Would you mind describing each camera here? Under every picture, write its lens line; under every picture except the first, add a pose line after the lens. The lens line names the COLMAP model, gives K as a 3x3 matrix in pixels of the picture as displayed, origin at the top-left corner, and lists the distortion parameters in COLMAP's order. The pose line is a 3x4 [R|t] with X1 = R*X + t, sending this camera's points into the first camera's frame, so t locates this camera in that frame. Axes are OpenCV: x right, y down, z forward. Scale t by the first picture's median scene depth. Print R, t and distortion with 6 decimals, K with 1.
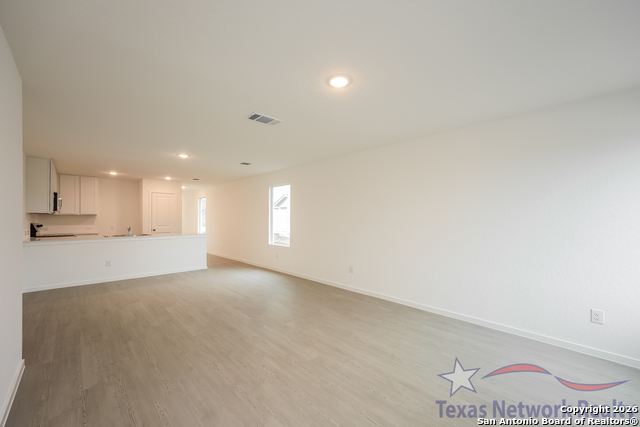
lens RADIAL K [[258.1, 0, 317.5], [0, 258.1, 217.4], [0, 0, 1]] dist [0.004982, -0.000234]
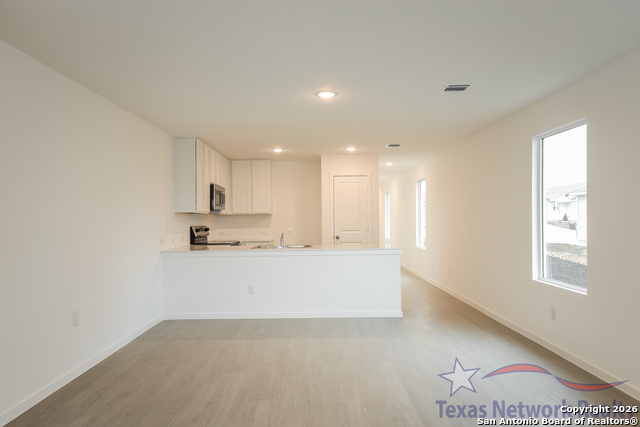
lens RADIAL K [[439.7, 0, 316.0], [0, 439.7, 215.2], [0, 0, 1]] dist [0.036567, -0.000430]
pose [[0.735241, -0.014739, -0.677646, 0.033423], [0.014273, 0.999879, -0.006262, 0.002067], [0.677656, -0.005068, 0.735362, 0.233142]]
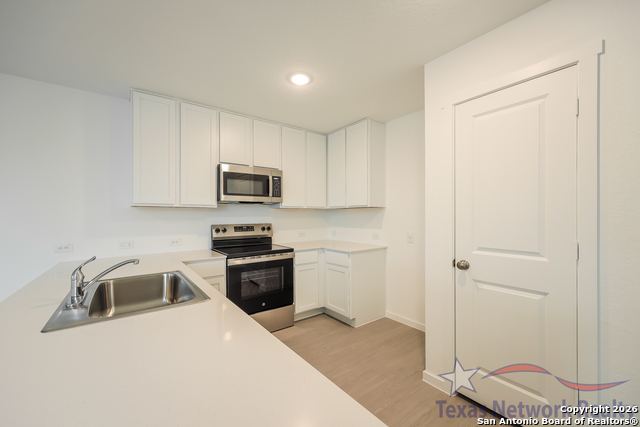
lens RADIAL K [[258.1, 0, 316.8], [0, 258.1, 214.6], [0, 0, 1]] dist [0.004982, -0.000234]
pose [[-0.109169, -0.004773, -0.994012, -0.440144], [0.008035, 0.999952, -0.005684, 0.004477], [0.993991, -0.008608, -0.109125, 1.006627]]
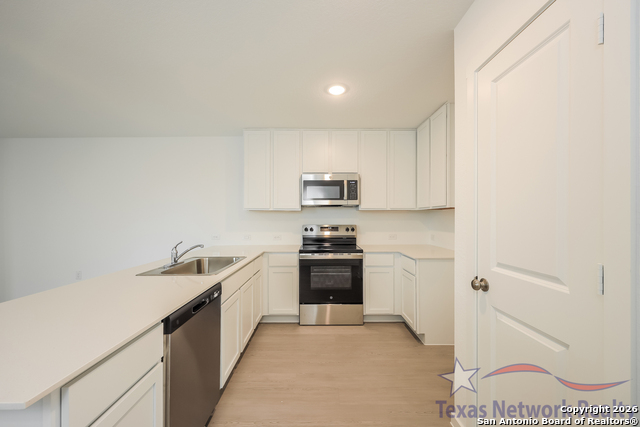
lens RADIAL K [[258.1, 0, 319.1], [0, 258.1, 215.8], [0, 0, 1]] dist [0.004982, -0.000234]
pose [[-0.676027, -0.006702, -0.736846, -0.489390], [0.002232, 0.999935, -0.011143, 0.005278], [0.736873, -0.009177, -0.675969, 1.163016]]
